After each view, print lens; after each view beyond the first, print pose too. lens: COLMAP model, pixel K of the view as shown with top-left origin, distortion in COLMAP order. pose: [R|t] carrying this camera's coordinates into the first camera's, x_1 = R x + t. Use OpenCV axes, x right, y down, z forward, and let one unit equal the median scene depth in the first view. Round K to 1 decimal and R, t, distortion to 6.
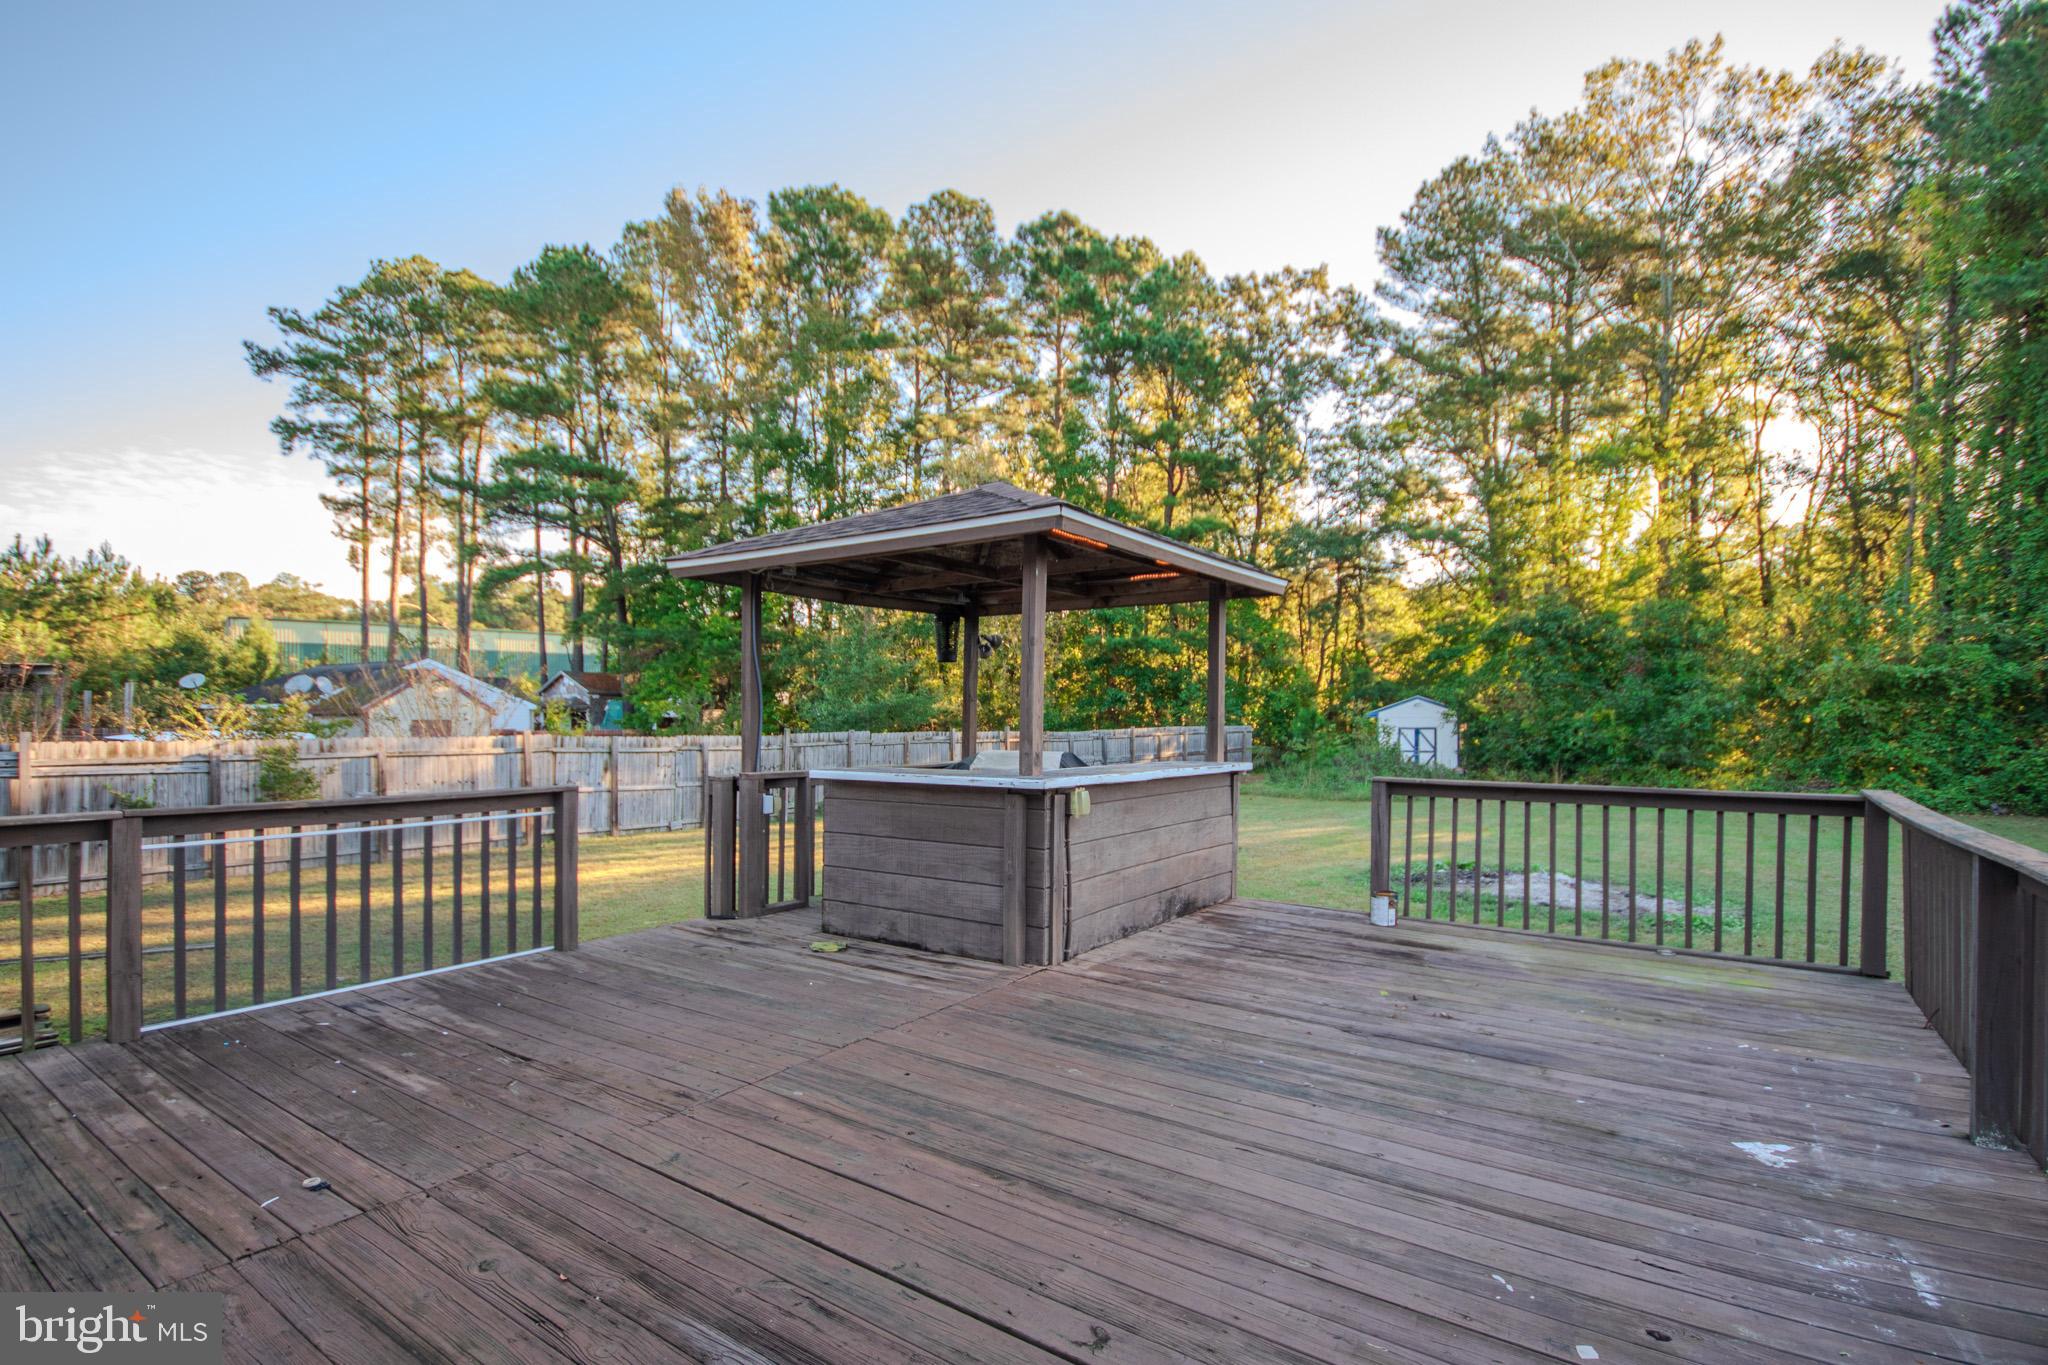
lens RADIAL K [[965.6, 0, 1029.8], [0, 965.6, 714.0], [0, 0, 1]] dist [0.001354, -0.008490]
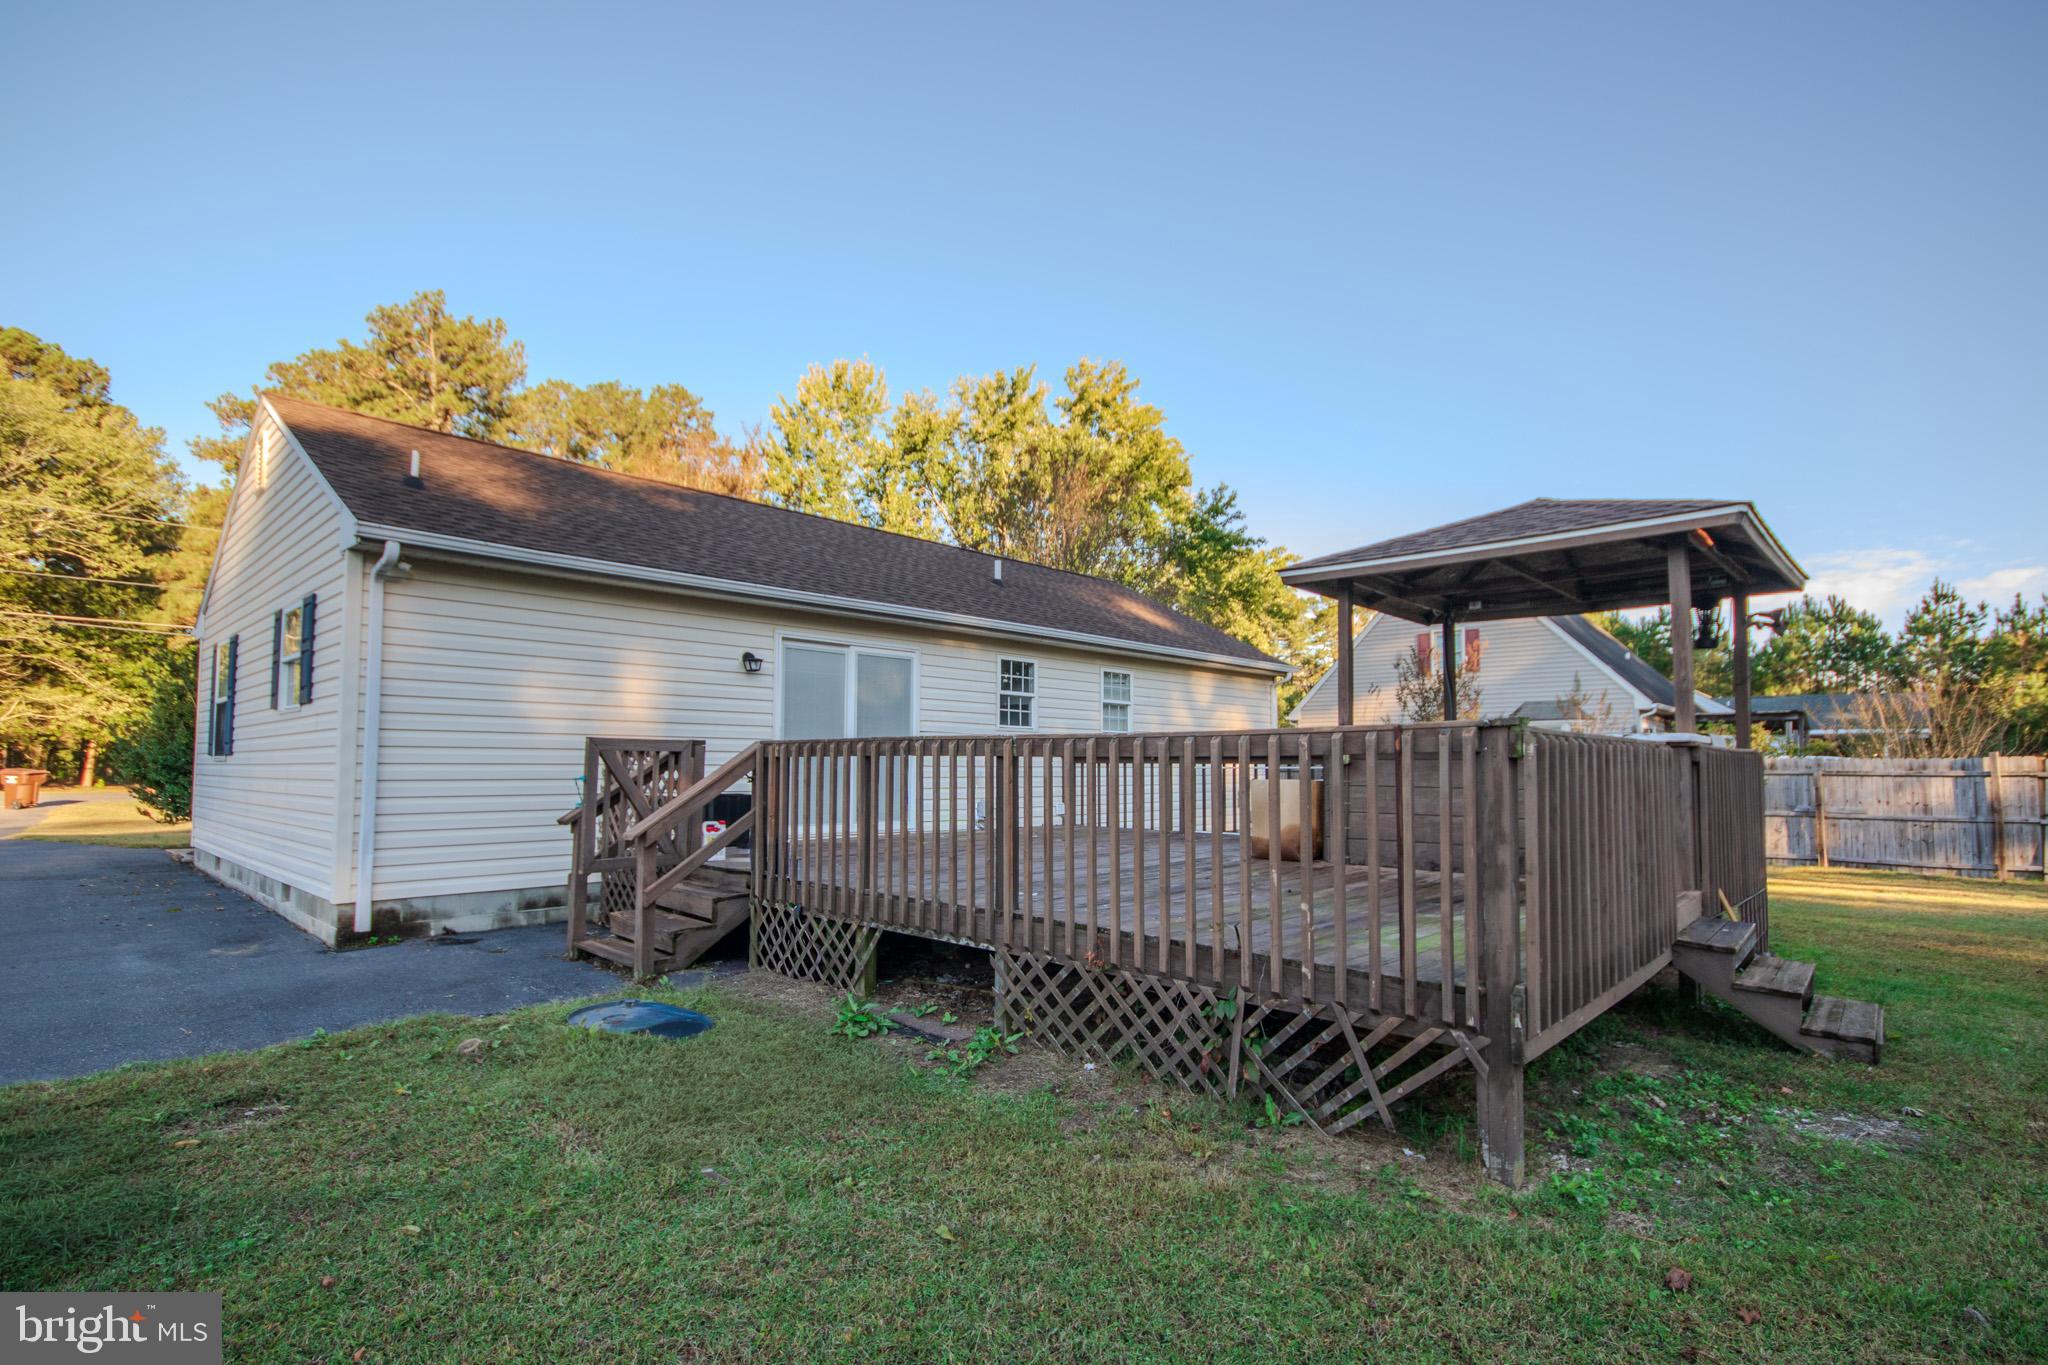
lens RADIAL K [[965.6, 0, 1029.8], [0, 965.6, 714.0], [0, 0, 1]] dist [0.001354, -0.008490]
pose [[-0.156183, -0.056841, -0.986091, 0.187567], [-0.003648, 0.998369, -0.056970, 0.013559], [0.987721, -0.005301, -0.156136, 0.093872]]
